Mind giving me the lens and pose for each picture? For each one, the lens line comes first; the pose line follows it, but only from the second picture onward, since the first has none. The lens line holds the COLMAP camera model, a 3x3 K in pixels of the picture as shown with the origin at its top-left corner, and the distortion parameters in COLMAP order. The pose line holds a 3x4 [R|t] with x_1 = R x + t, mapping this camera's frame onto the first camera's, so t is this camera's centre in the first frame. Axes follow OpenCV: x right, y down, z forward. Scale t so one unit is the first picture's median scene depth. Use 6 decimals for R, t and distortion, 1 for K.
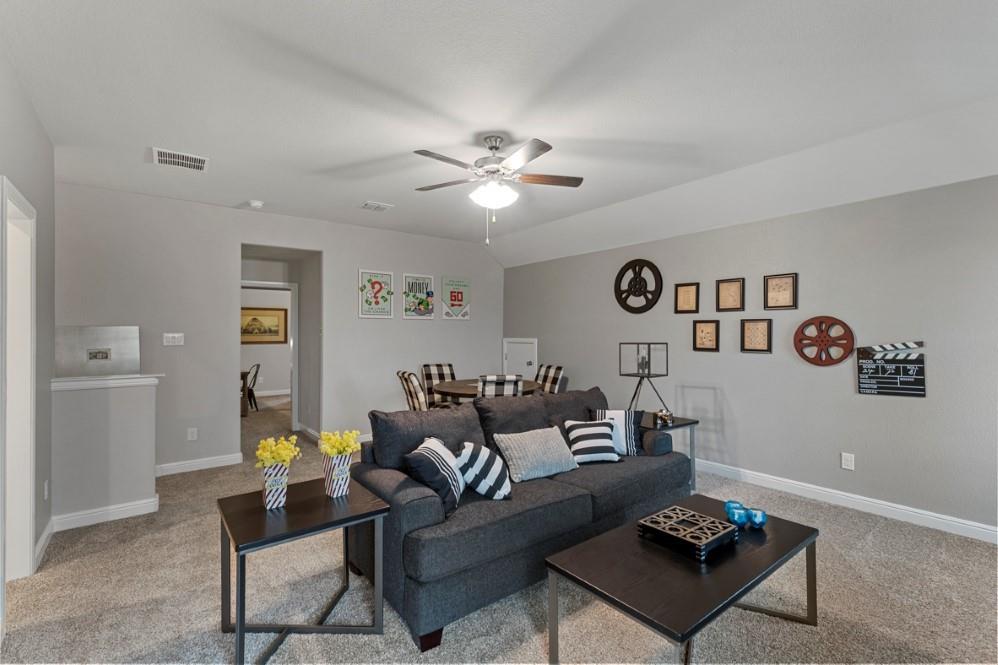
lens RADIAL K [[447.1, 0, 500.6], [0, 447.1, 331.3], [0, 0, 1]] dist [0.002791, -0.000468]
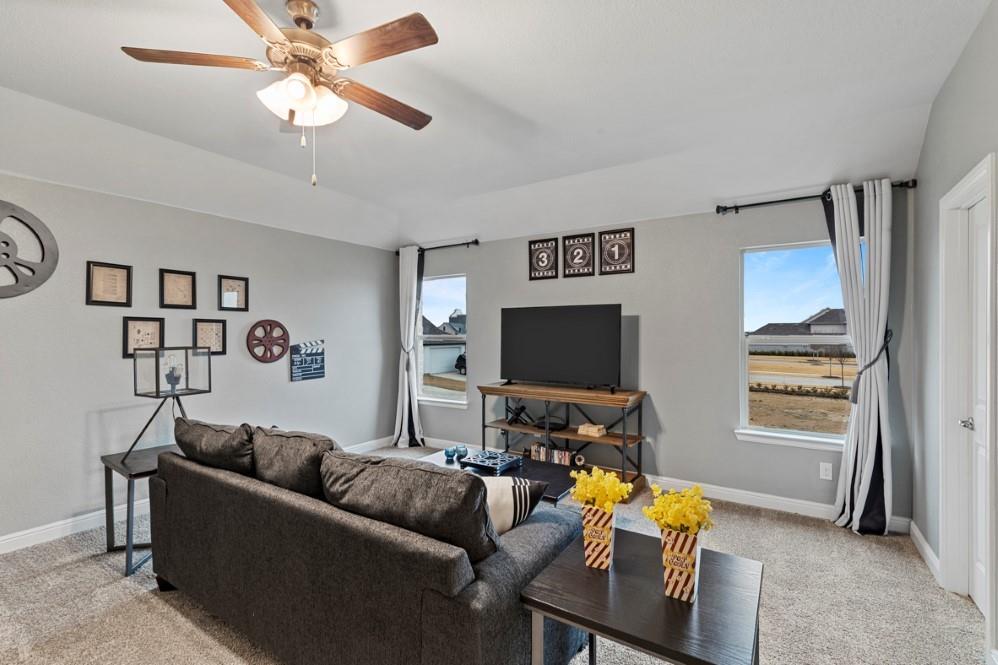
lens RADIAL K [[447.1, 0, 503.2], [0, 447.1, 336.0], [0, 0, 1]] dist [0.002791, -0.000468]
pose [[-0.339686, -0.001996, 0.940537, -0.486073], [-0.004017, 0.999992, 0.000672, 0.004284], [-0.940530, -0.003550, -0.339691, 0.693736]]
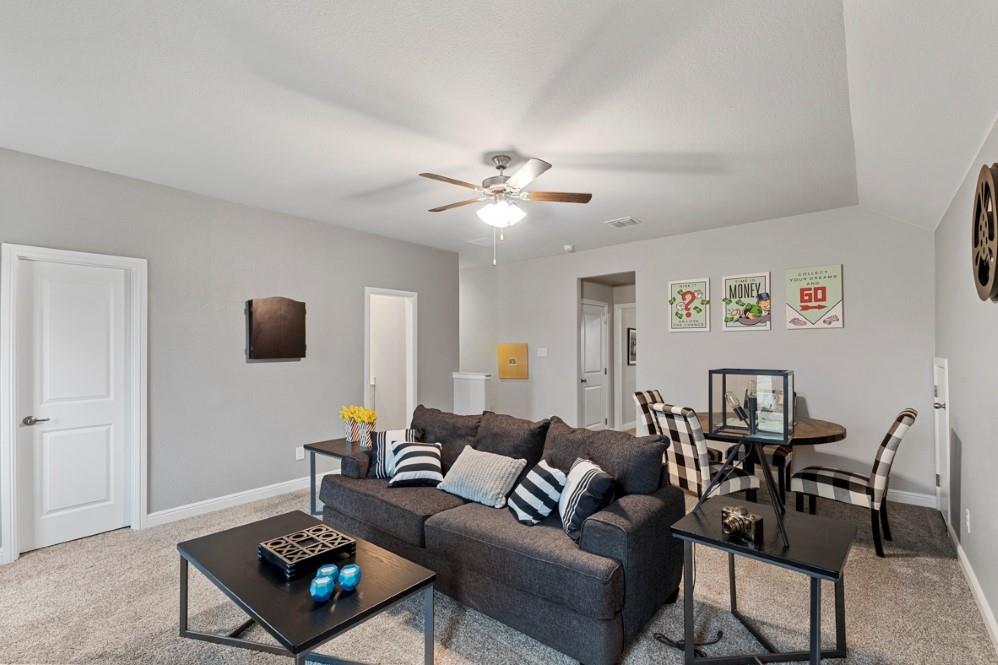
lens RADIAL K [[447.1, 0, 498.4], [0, 447.1, 341.8], [0, 0, 1]] dist [0.002791, -0.000468]
pose [[0.225561, -0.011317, -0.974163, 0.705195], [0.010145, 0.999906, -0.009267, -0.005748], [0.974176, -0.007793, 0.225655, 0.558564]]
